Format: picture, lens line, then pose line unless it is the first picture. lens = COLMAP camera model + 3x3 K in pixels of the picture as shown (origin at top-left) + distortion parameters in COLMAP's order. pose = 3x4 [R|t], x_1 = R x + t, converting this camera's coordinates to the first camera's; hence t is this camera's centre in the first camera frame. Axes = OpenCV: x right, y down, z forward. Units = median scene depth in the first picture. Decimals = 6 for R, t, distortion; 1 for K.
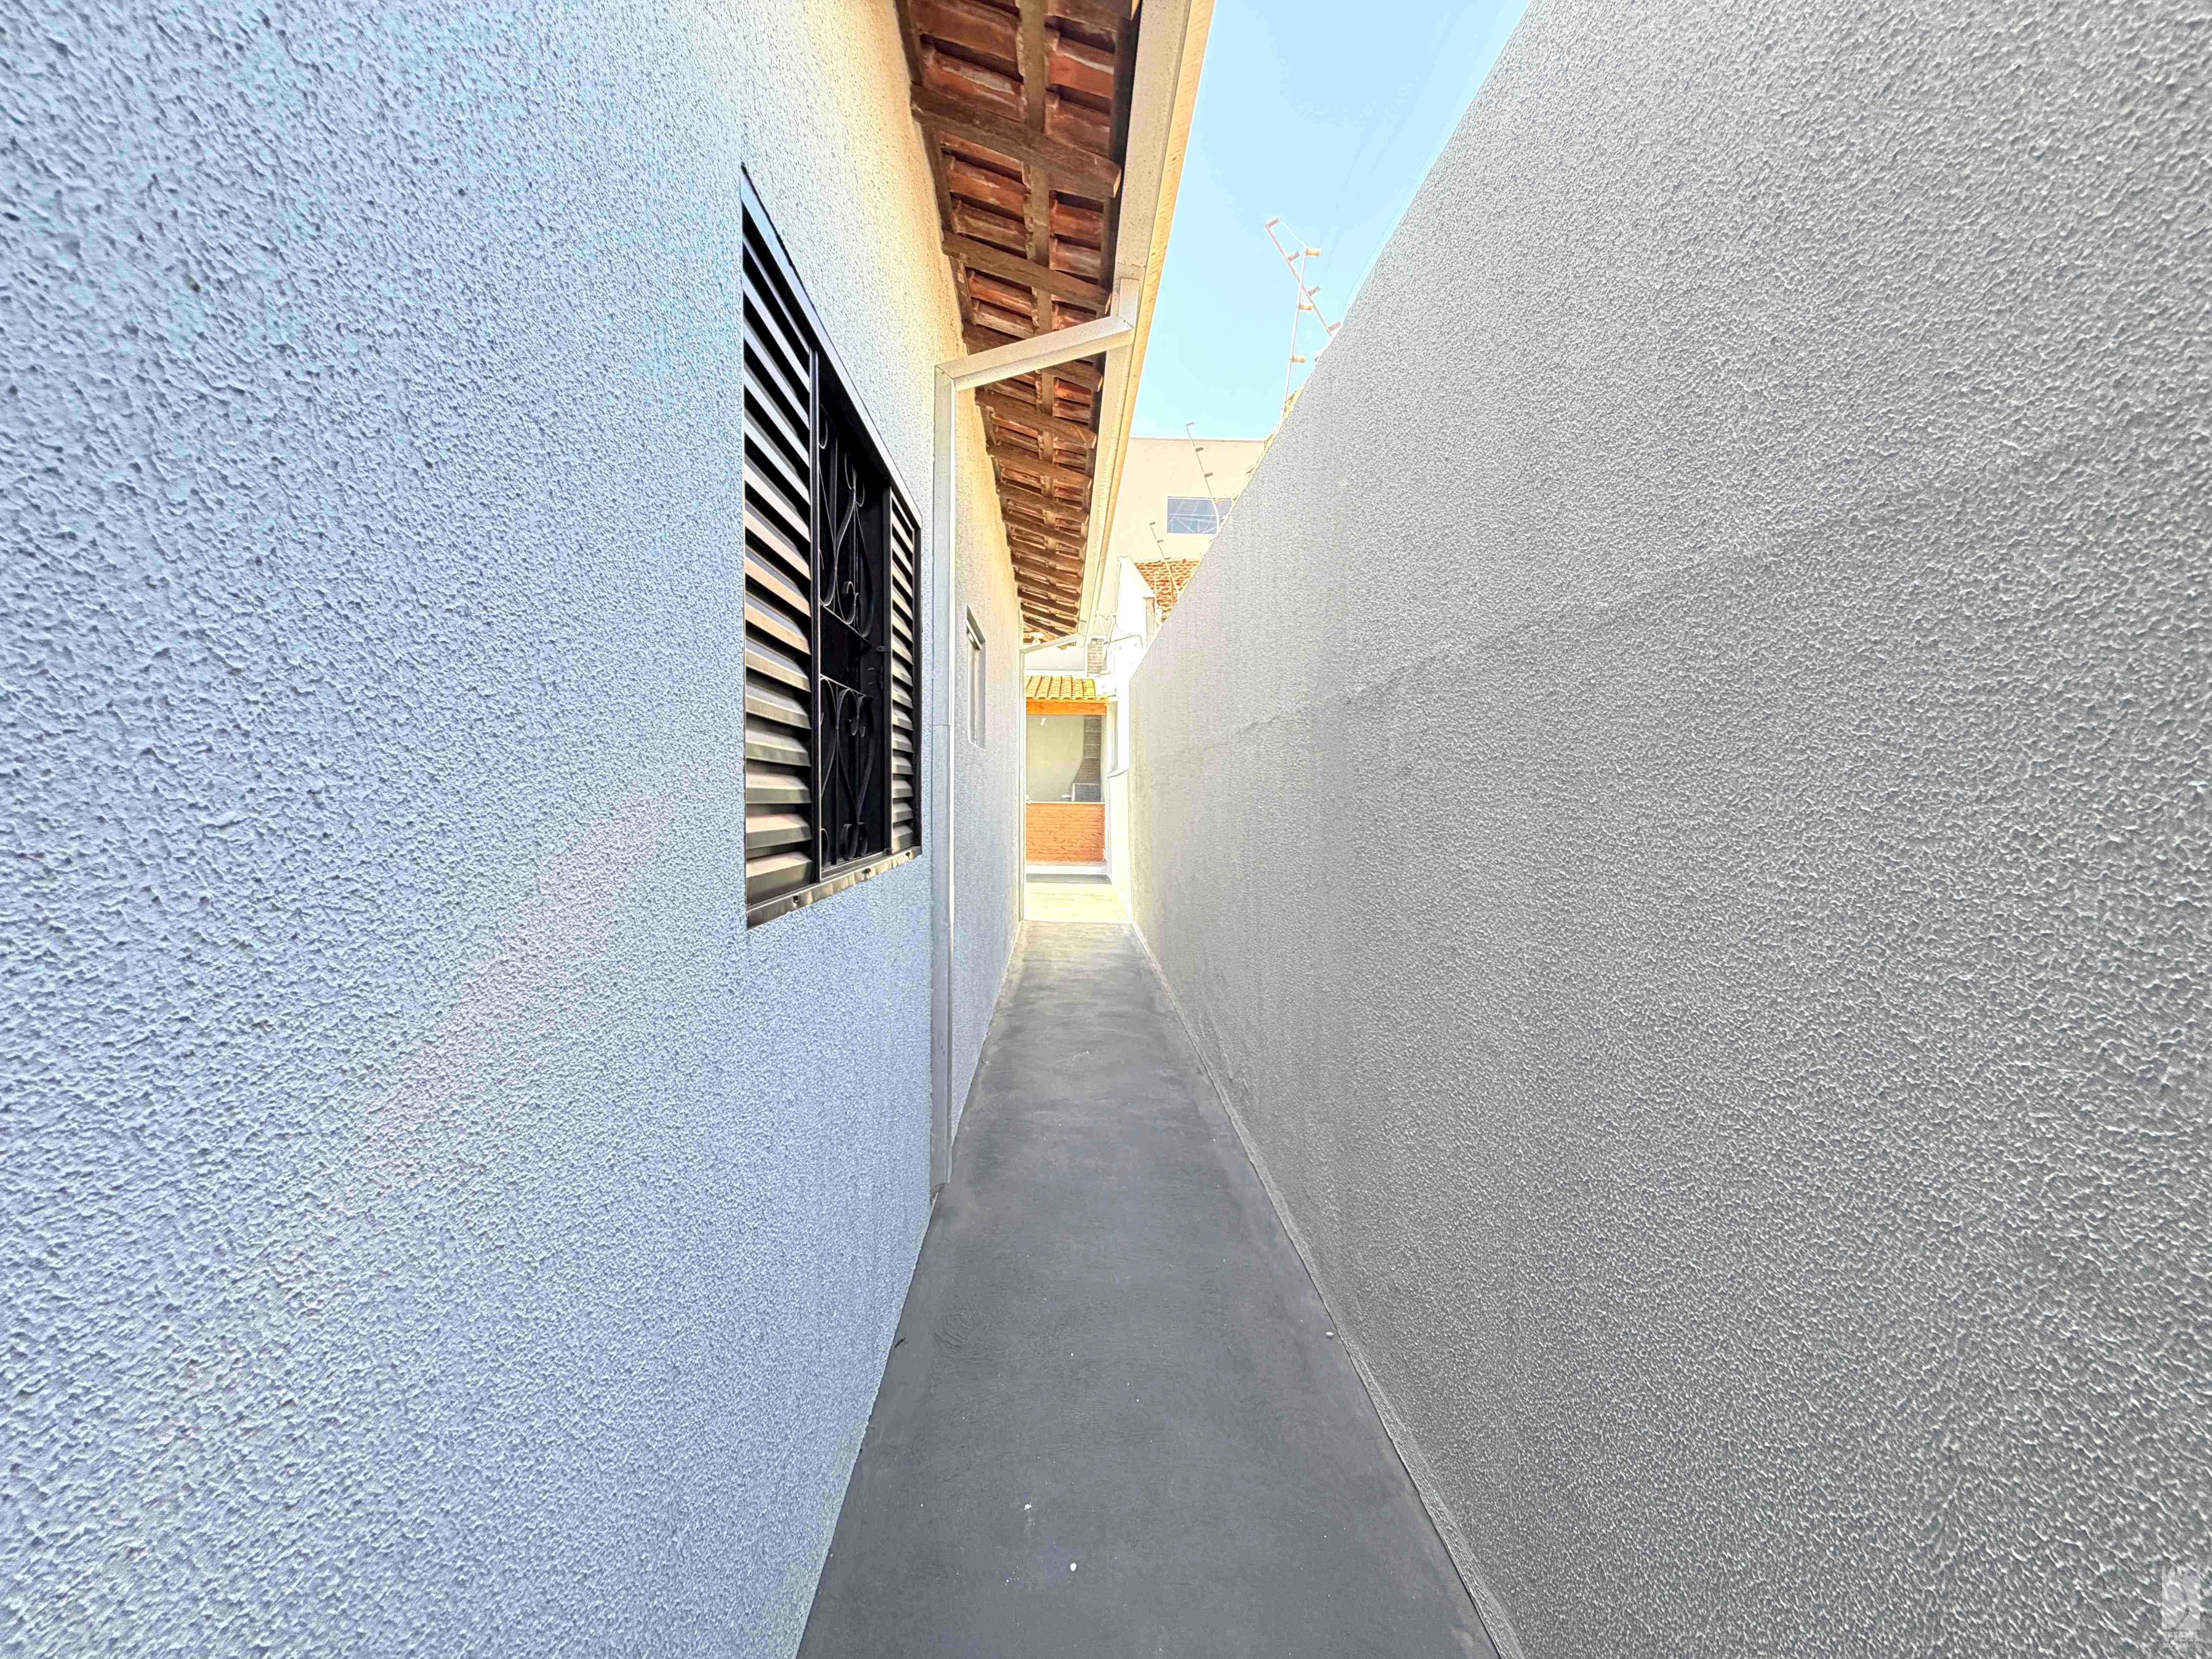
lens RADIAL K [[883.8, 0, 1104.8], [0, 883.8, 826.2], [0, 0, 1]] dist [0.000079, -0.000328]
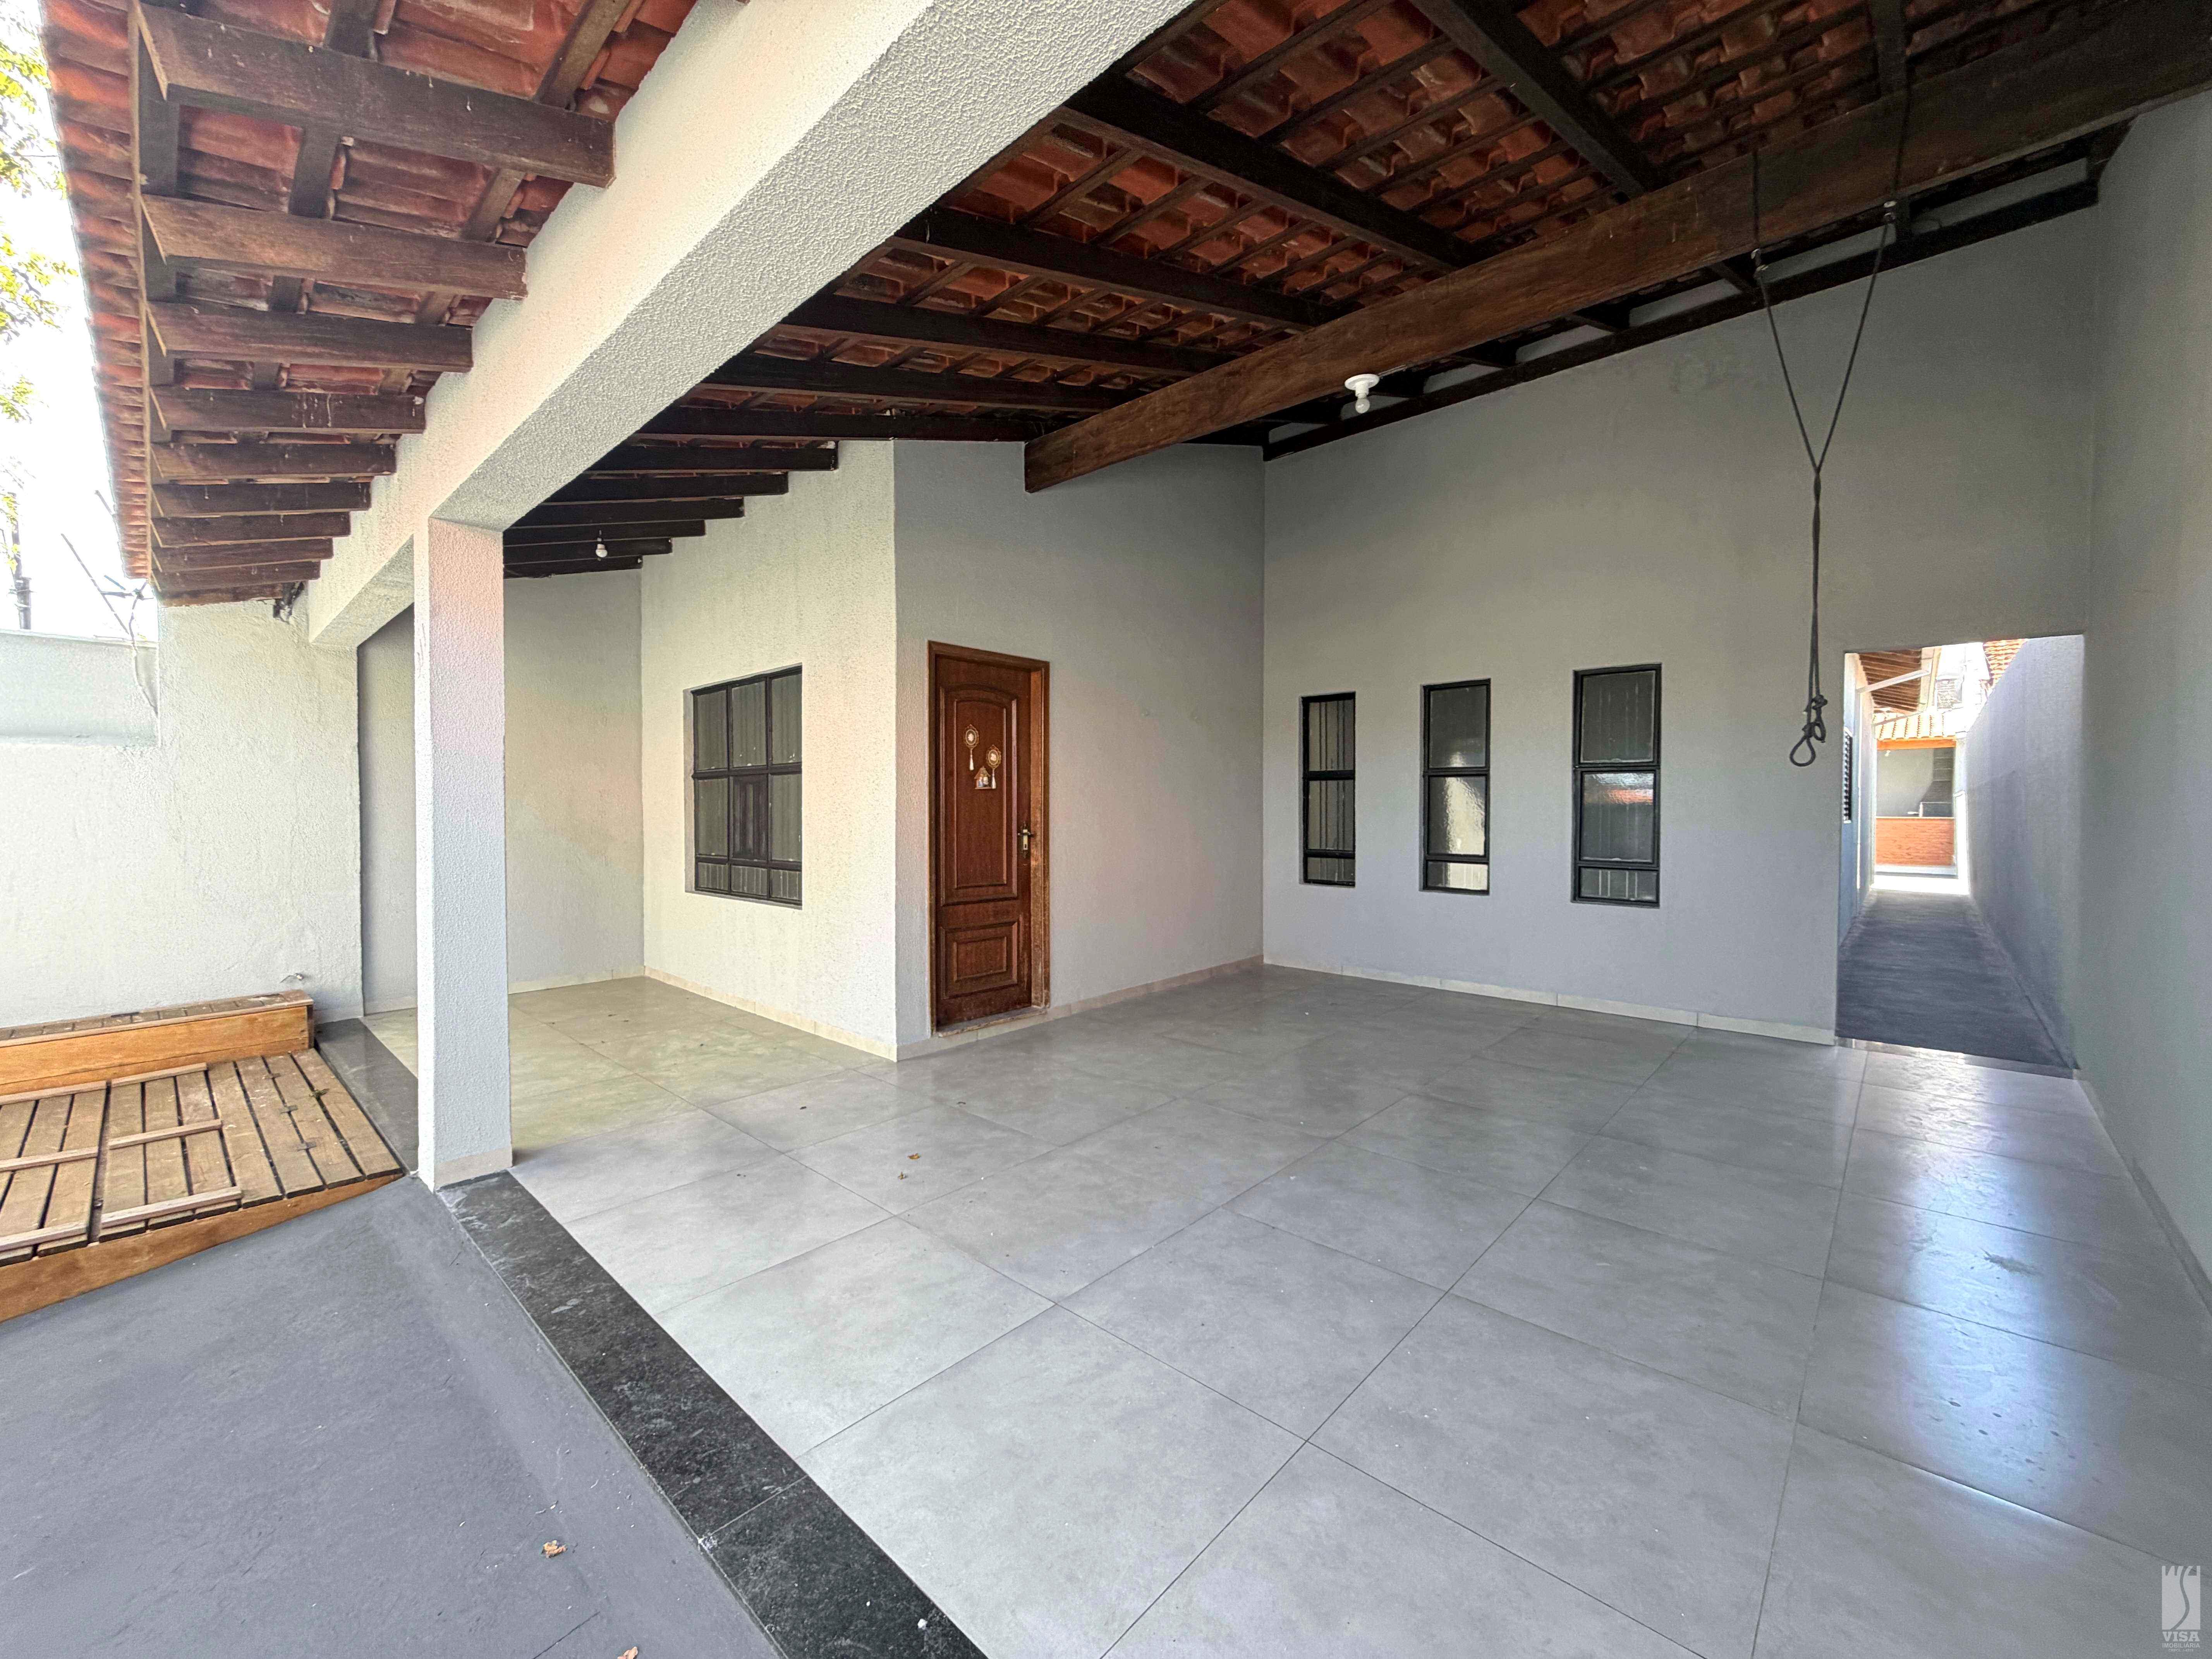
lens RADIAL K [[883.8, 0, 1104.8], [0, 883.8, 826.2], [0, 0, 1]] dist [0.000079, -0.000328]
pose [[0.700786, 0.008432, -0.713322, 0.060399], [-0.013625, 0.999906, -0.001566, 0.004169], [0.713242, 0.010816, 0.700835, -0.895490]]
